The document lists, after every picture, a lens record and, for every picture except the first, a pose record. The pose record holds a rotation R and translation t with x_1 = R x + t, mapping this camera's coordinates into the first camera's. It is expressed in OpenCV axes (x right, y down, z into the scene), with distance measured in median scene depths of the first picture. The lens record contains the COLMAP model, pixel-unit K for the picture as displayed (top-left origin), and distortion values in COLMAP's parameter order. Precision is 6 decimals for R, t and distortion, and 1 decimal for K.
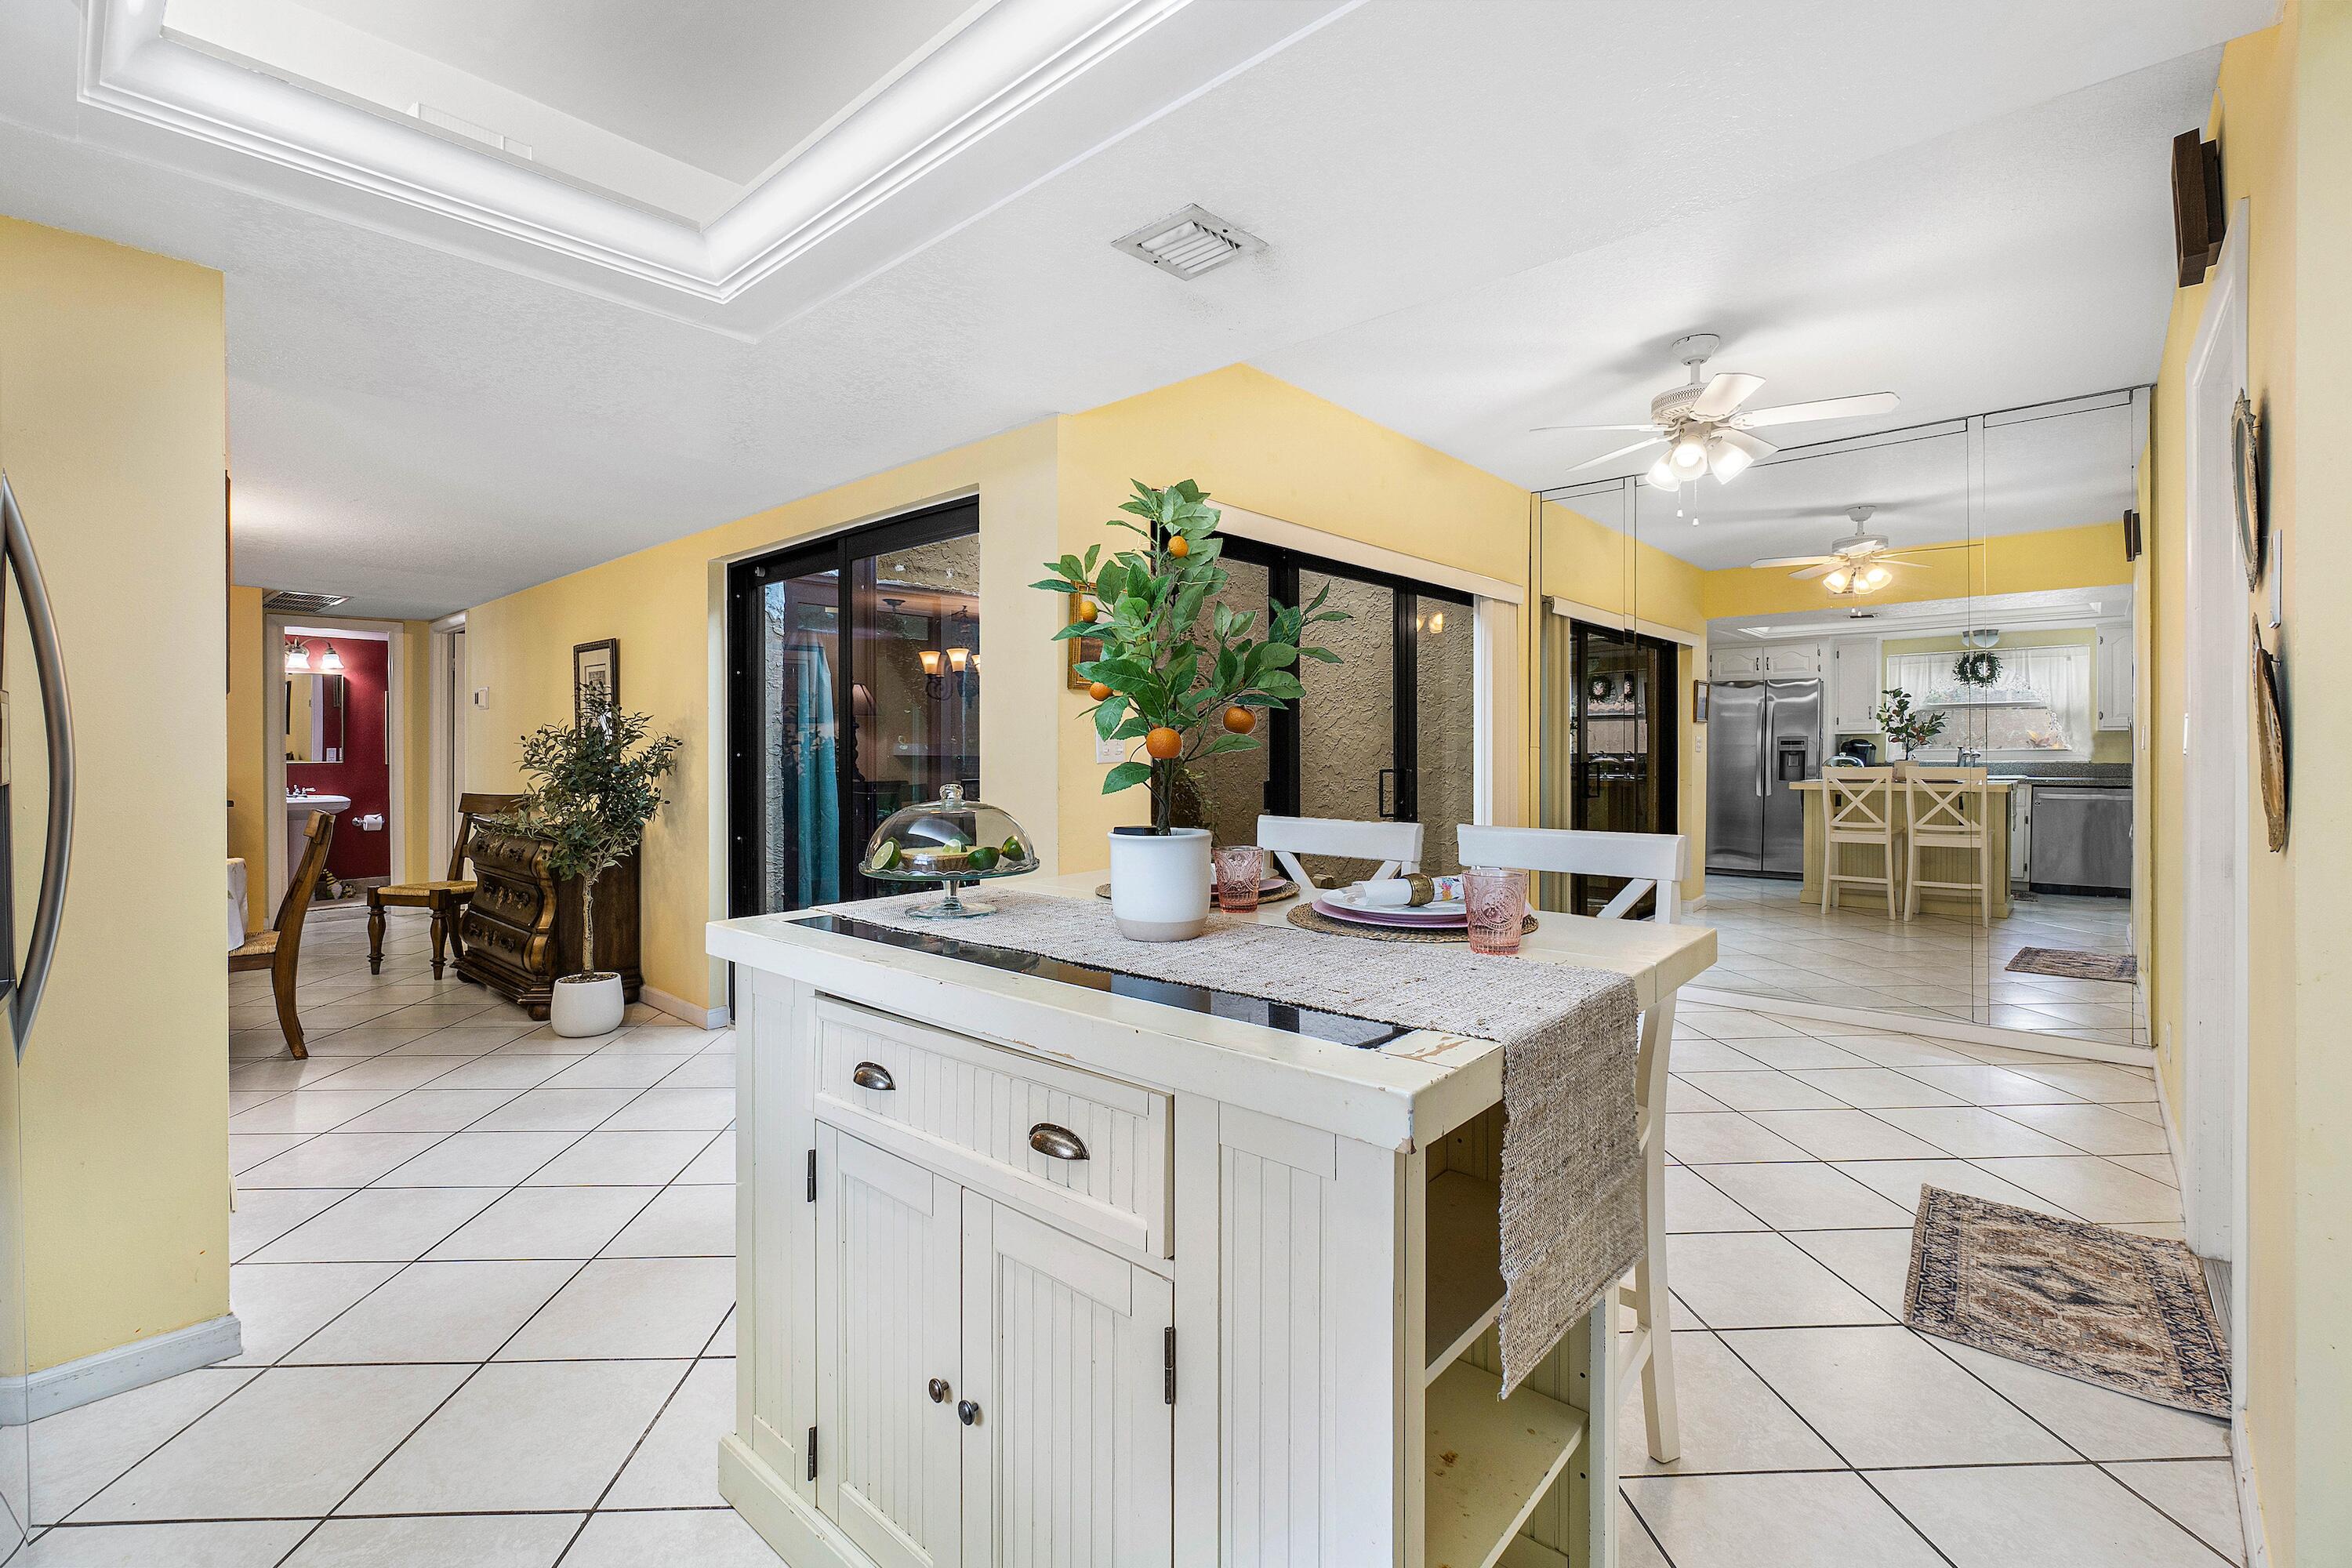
lens RADIAL K [[1043.5, 0, 1180.9], [0, 1043.5, 777.0], [0, 0, 1]] dist [-0.002179, 0.005648]
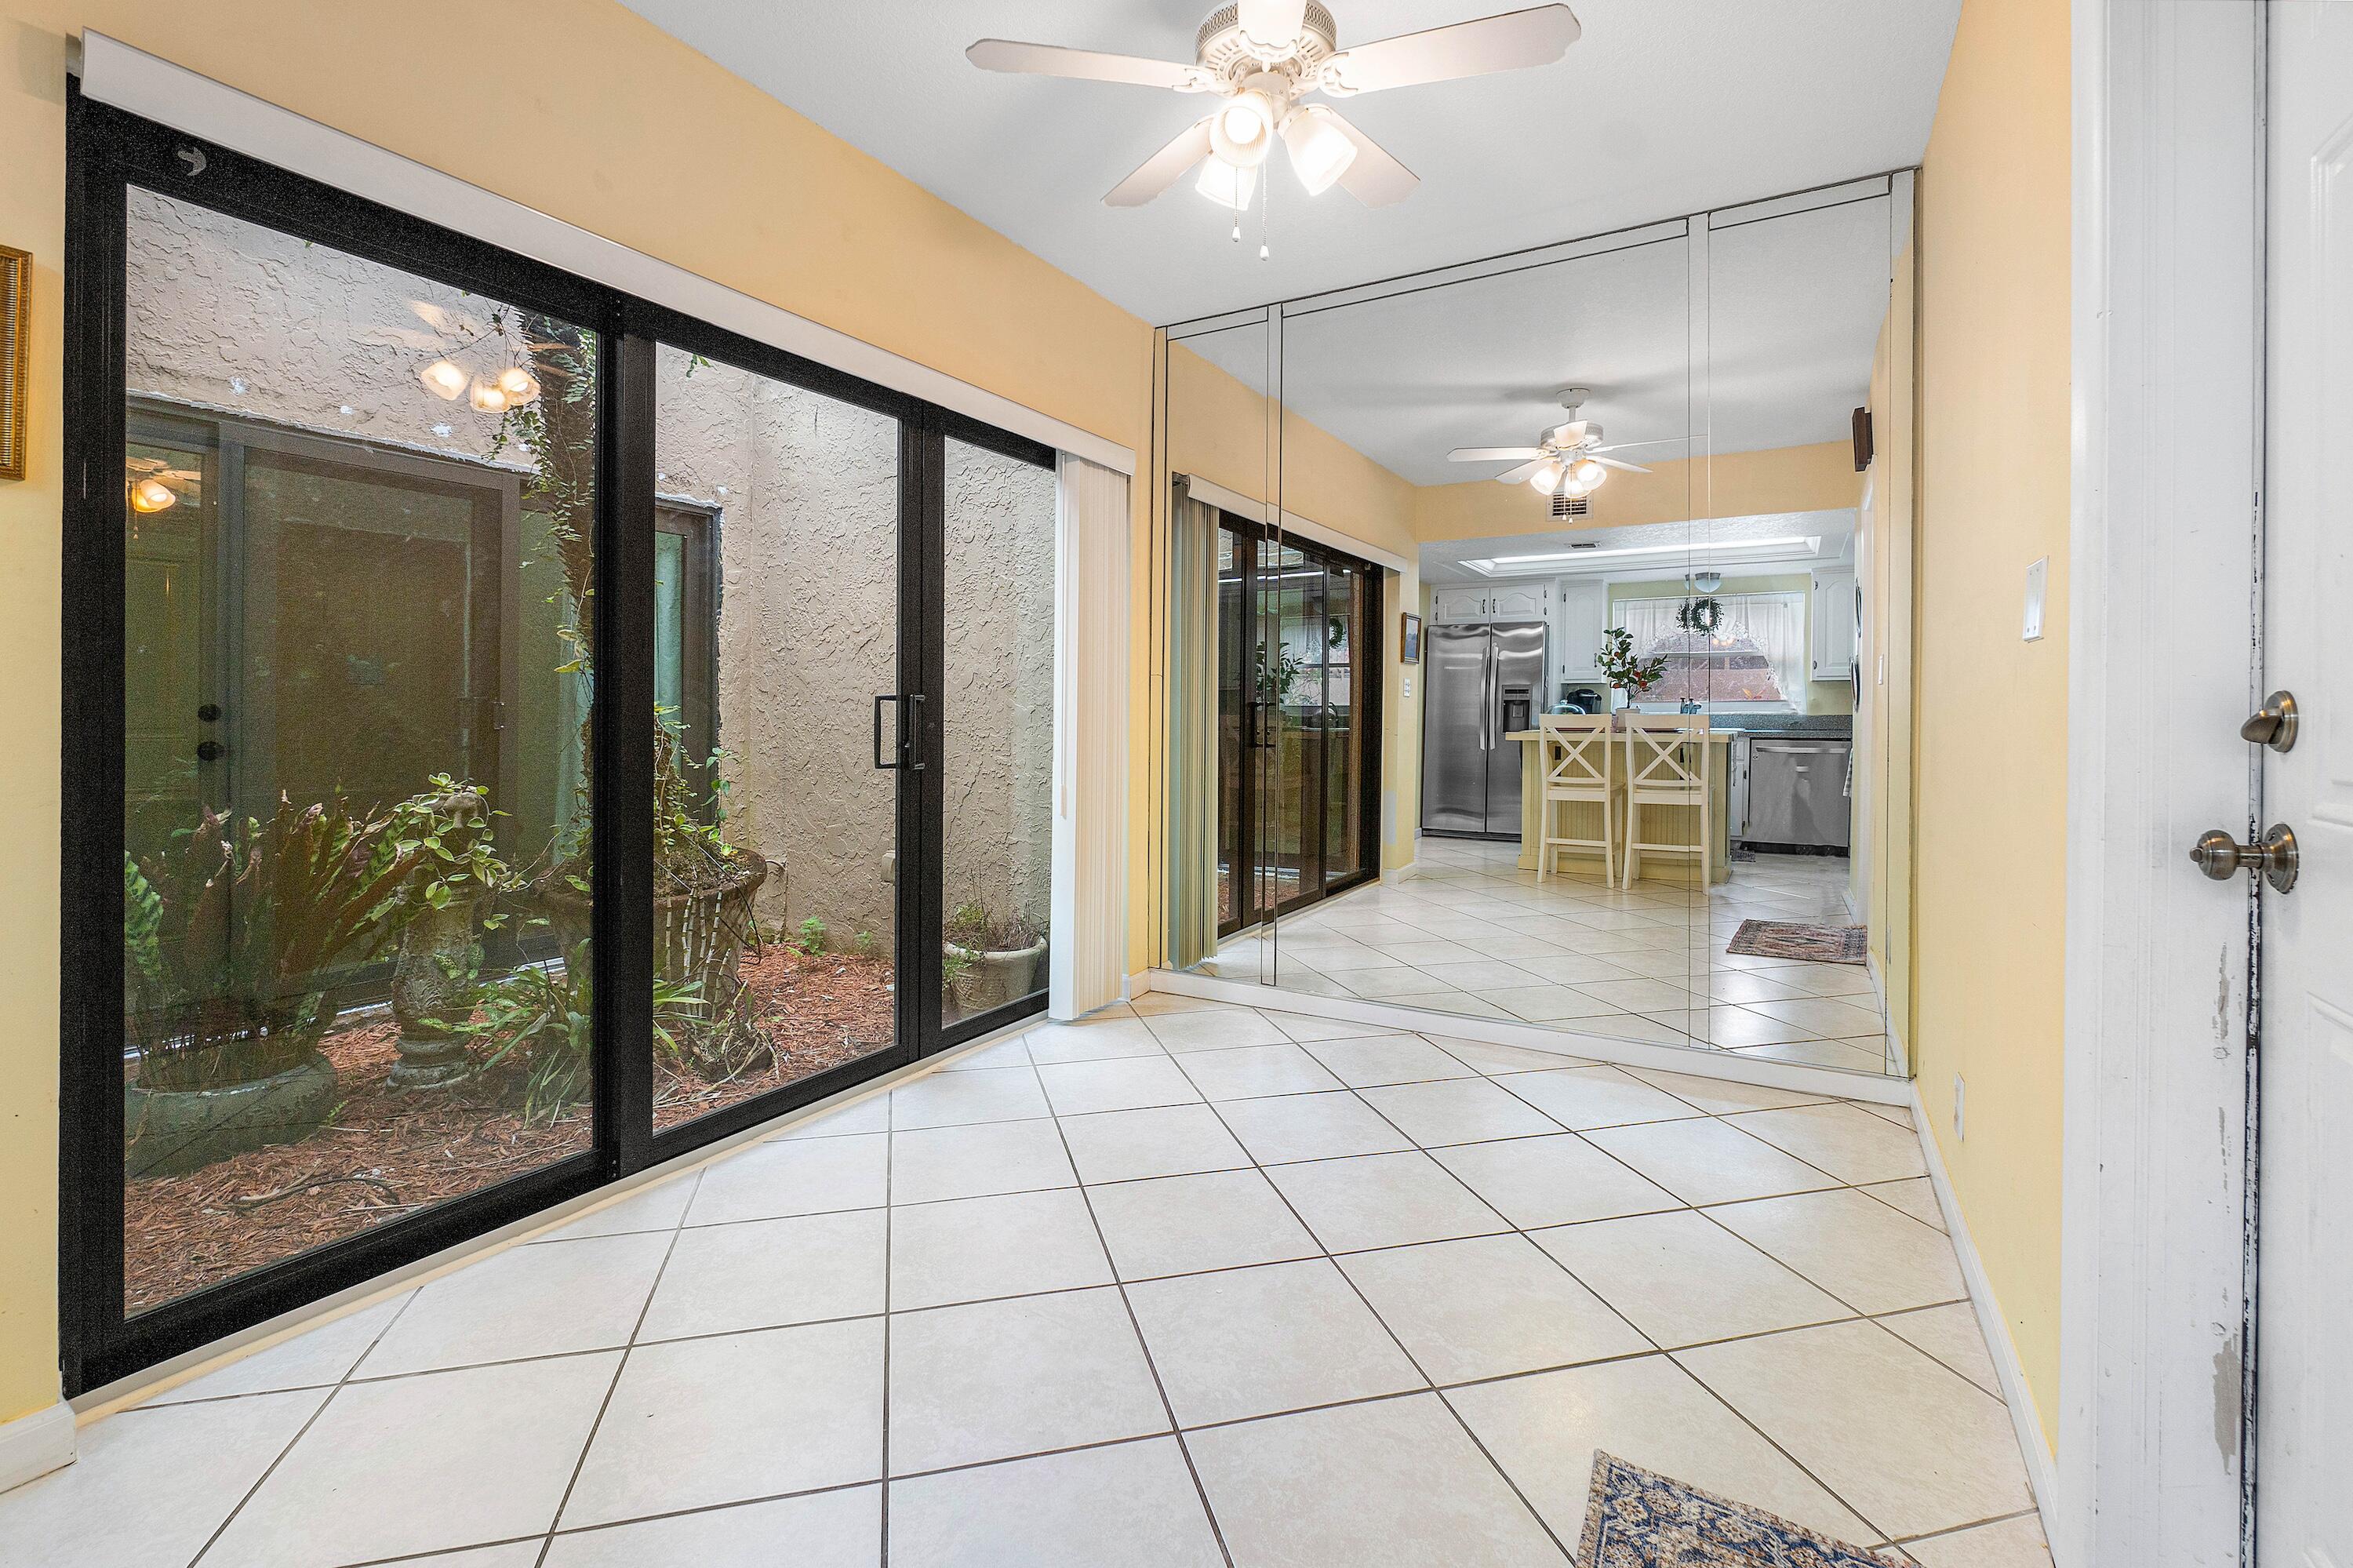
lens RADIAL K [[1026.0, 0, 1151.4], [0, 1026.0, 756.7], [0, 0, 1]] dist [-0.000014, 0.000107]
pose [[0.986986, -0.002333, 0.160790, 0.154591], [-0.000201, 0.999876, 0.015741, 0.012350], [-0.160807, -0.015569, 0.986863, 0.201986]]
